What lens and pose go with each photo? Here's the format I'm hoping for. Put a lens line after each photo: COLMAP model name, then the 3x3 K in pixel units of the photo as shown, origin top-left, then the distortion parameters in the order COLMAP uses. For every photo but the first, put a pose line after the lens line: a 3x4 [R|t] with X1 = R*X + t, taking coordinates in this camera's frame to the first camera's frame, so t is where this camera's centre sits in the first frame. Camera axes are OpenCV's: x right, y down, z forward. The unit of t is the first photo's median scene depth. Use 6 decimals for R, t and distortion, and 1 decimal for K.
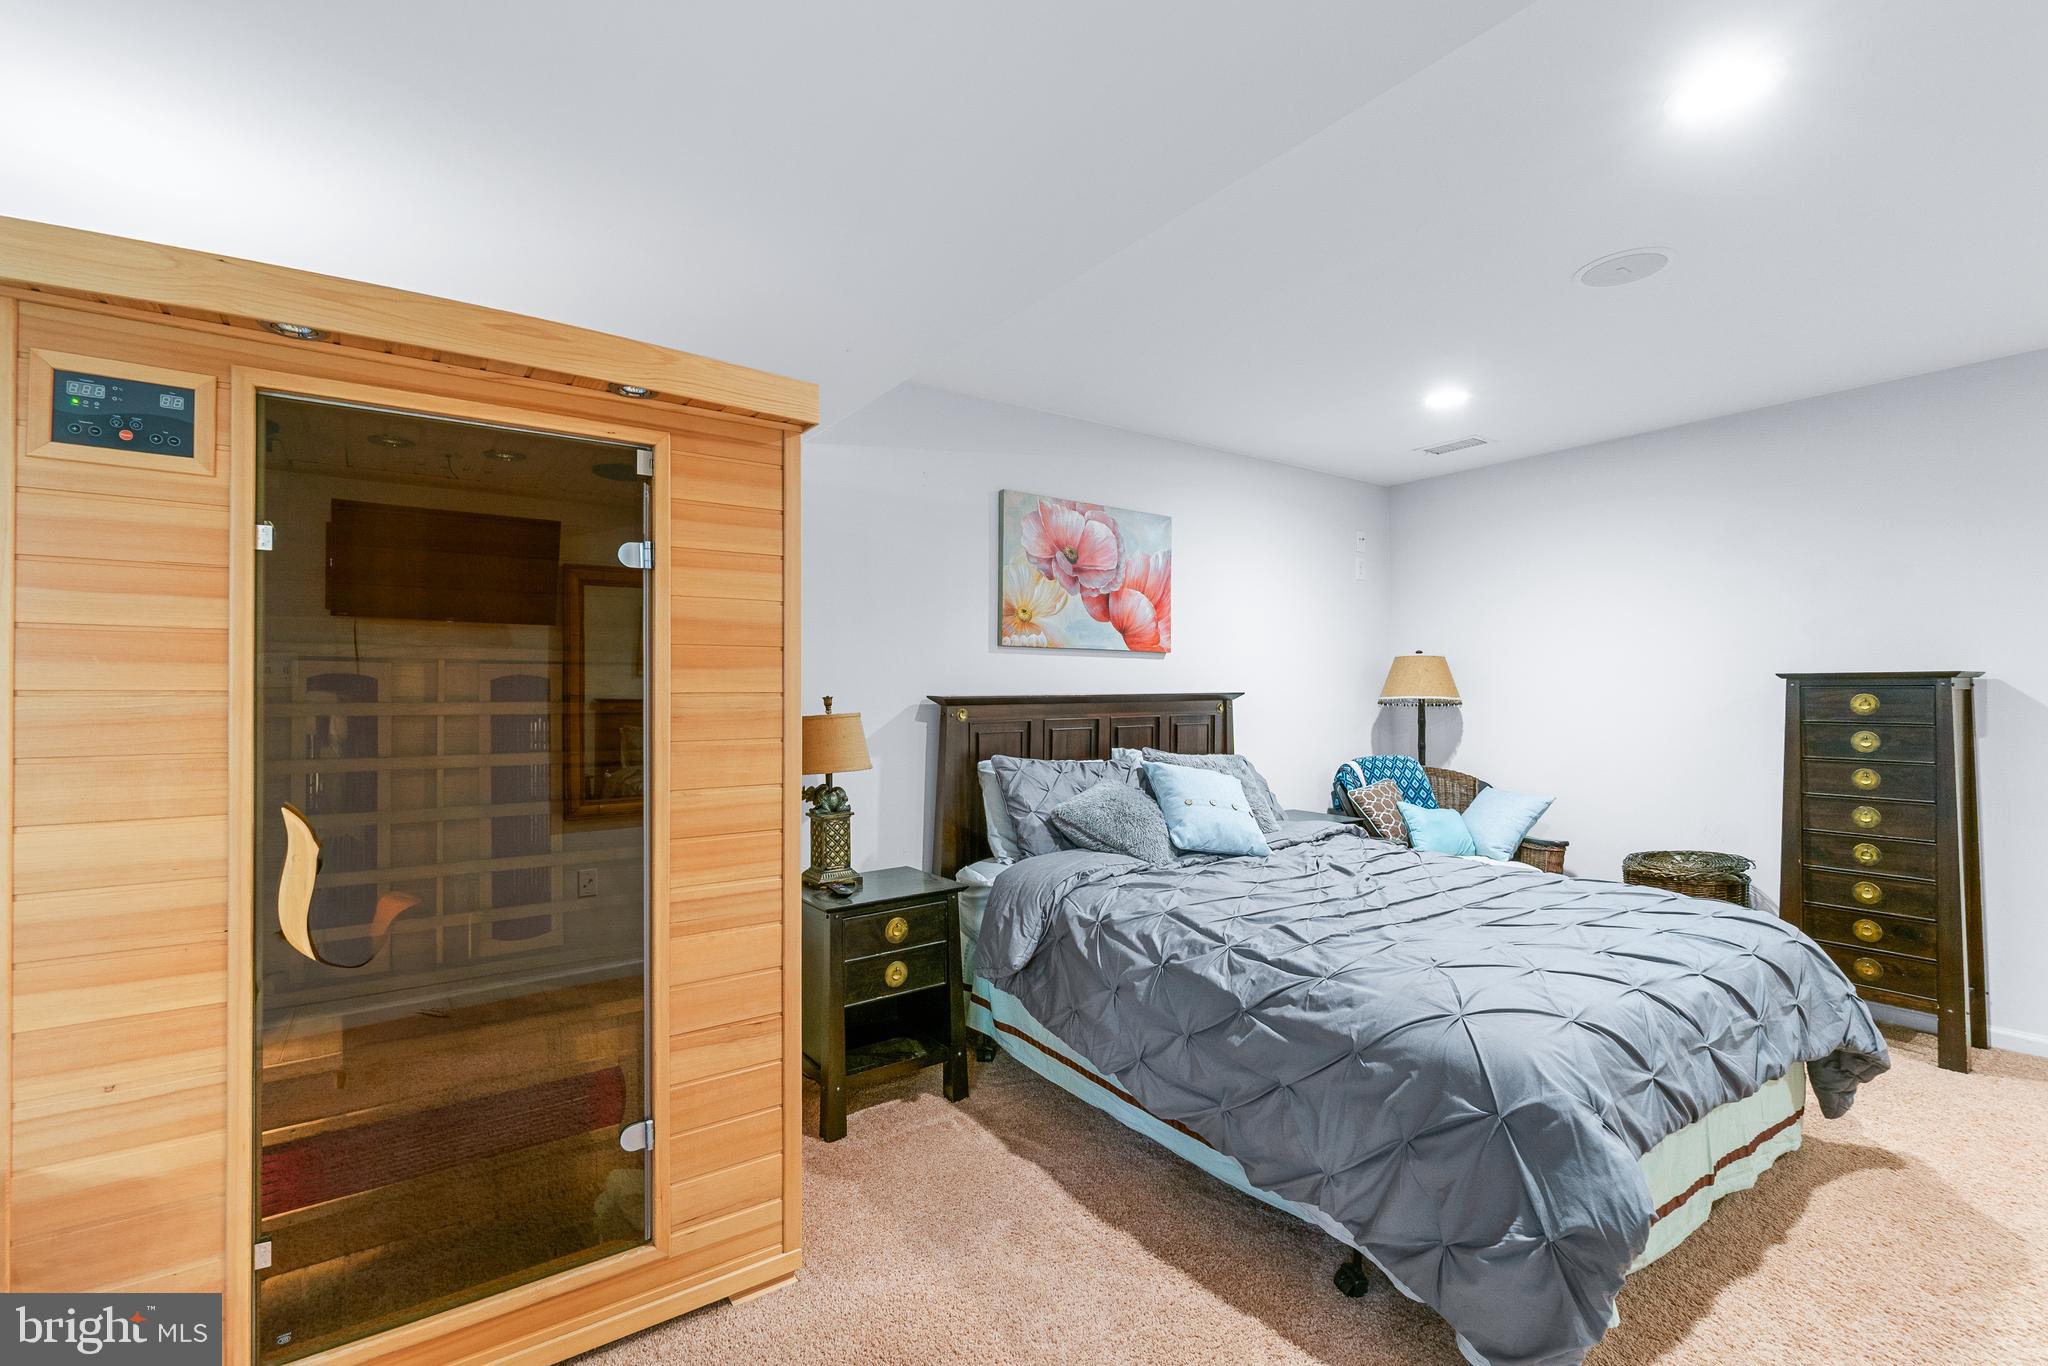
lens RADIAL K [[889.5, 0, 1006.9], [0, 889.5, 702.6], [0, 0, 1]] dist [-0.002693, 0.000311]
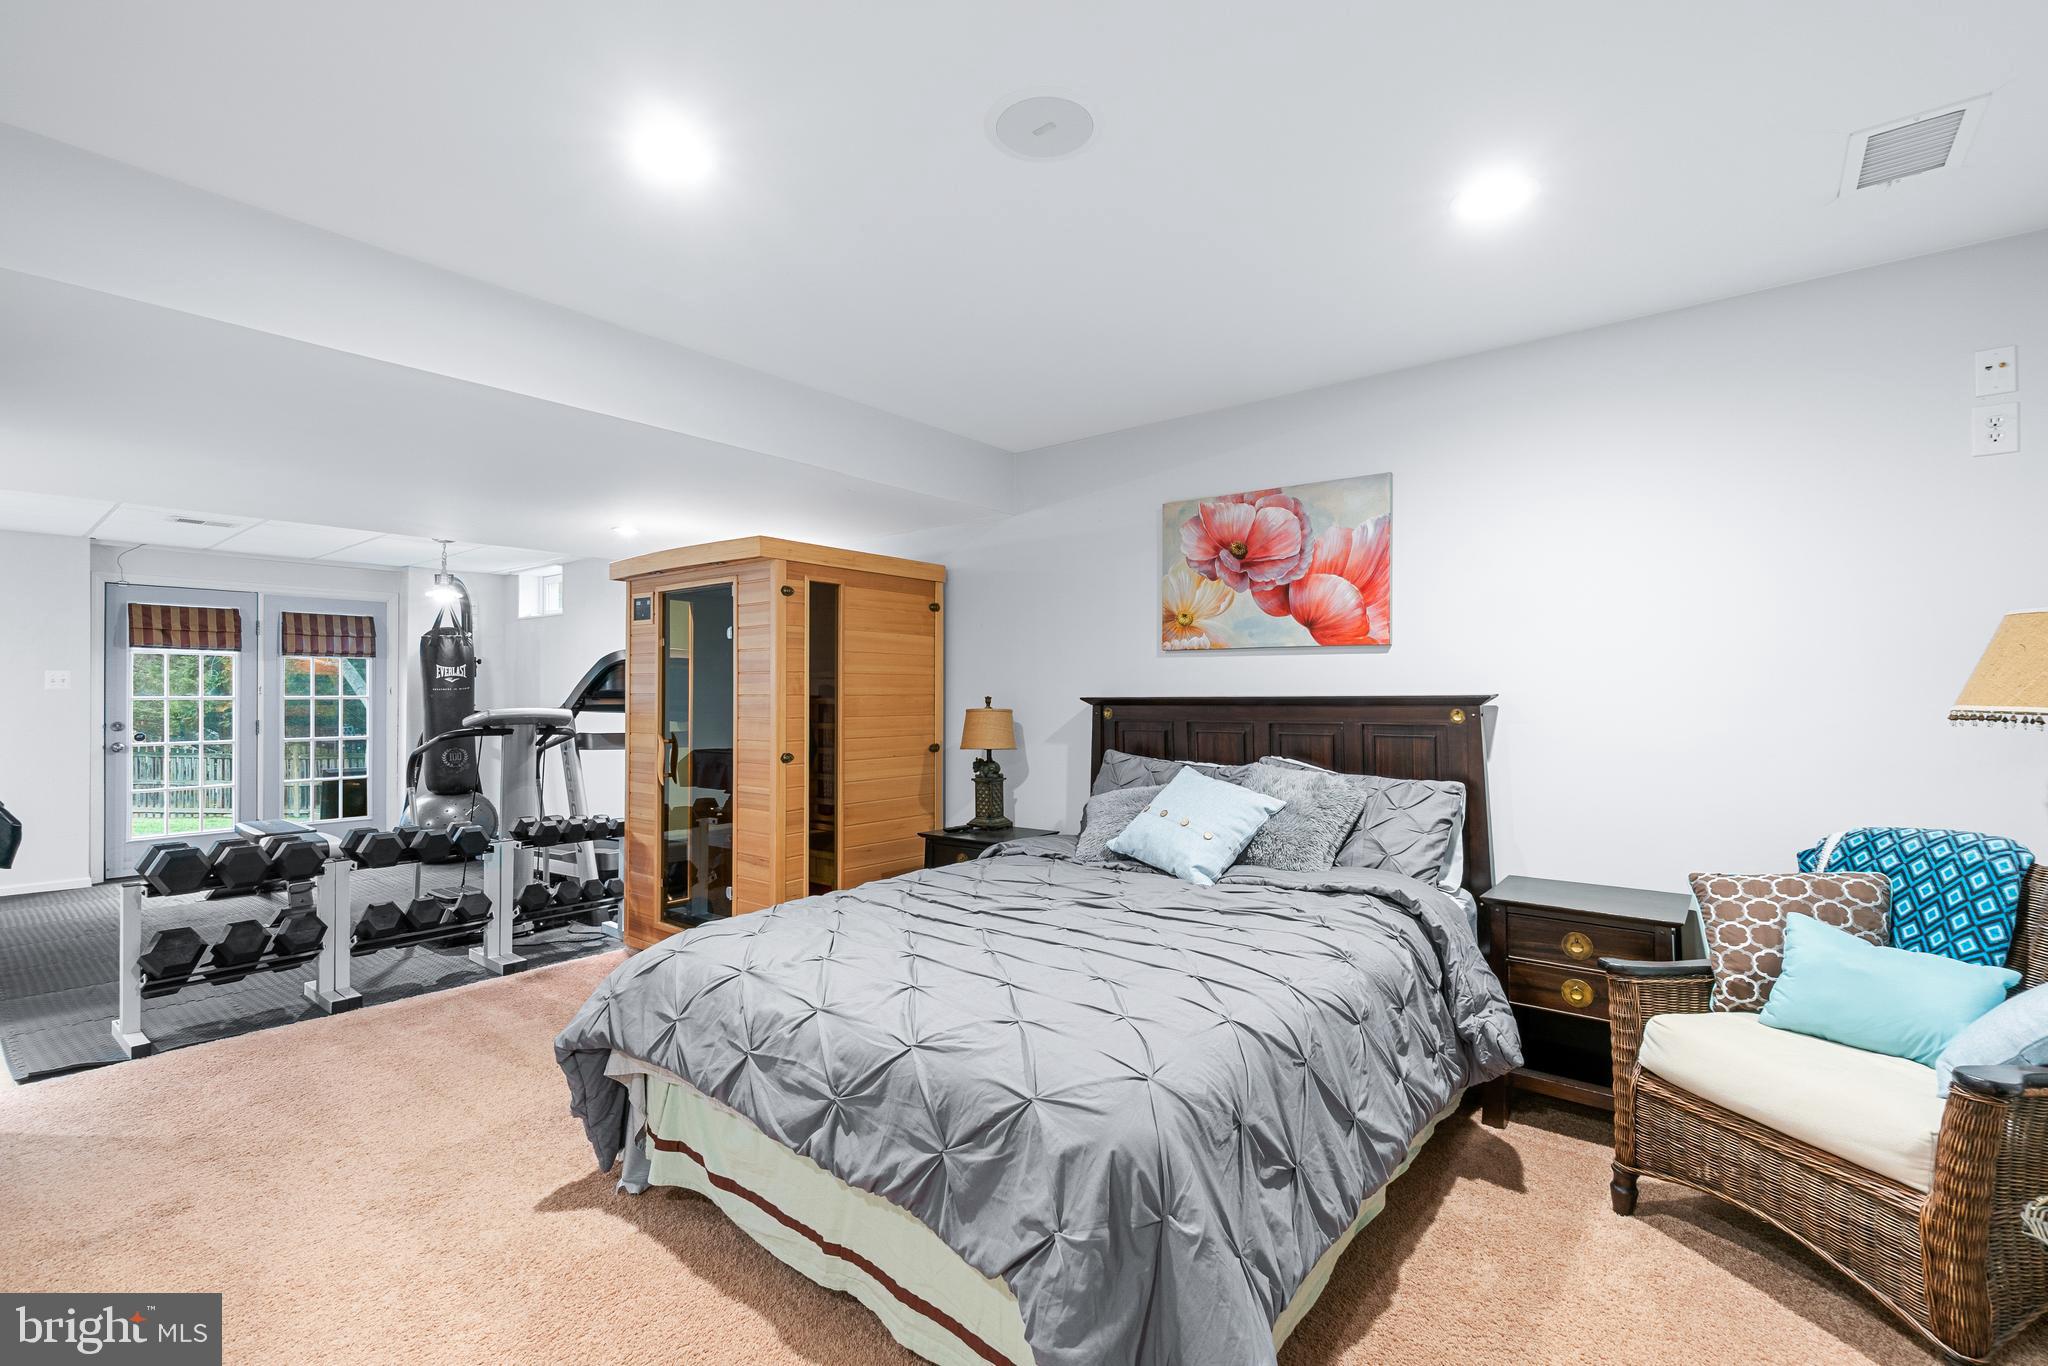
lens RADIAL K [[880.0, 0, 1024.2], [0, 880.0, 694.2], [0, 0, 1]] dist [-0.001012, 0.000058]
pose [[0.292437, 0.002151, -0.956282, 0.926884], [-0.011313, 0.999935, -0.001211, -0.007903], [0.956218, 0.011173, 0.292443, 0.513495]]
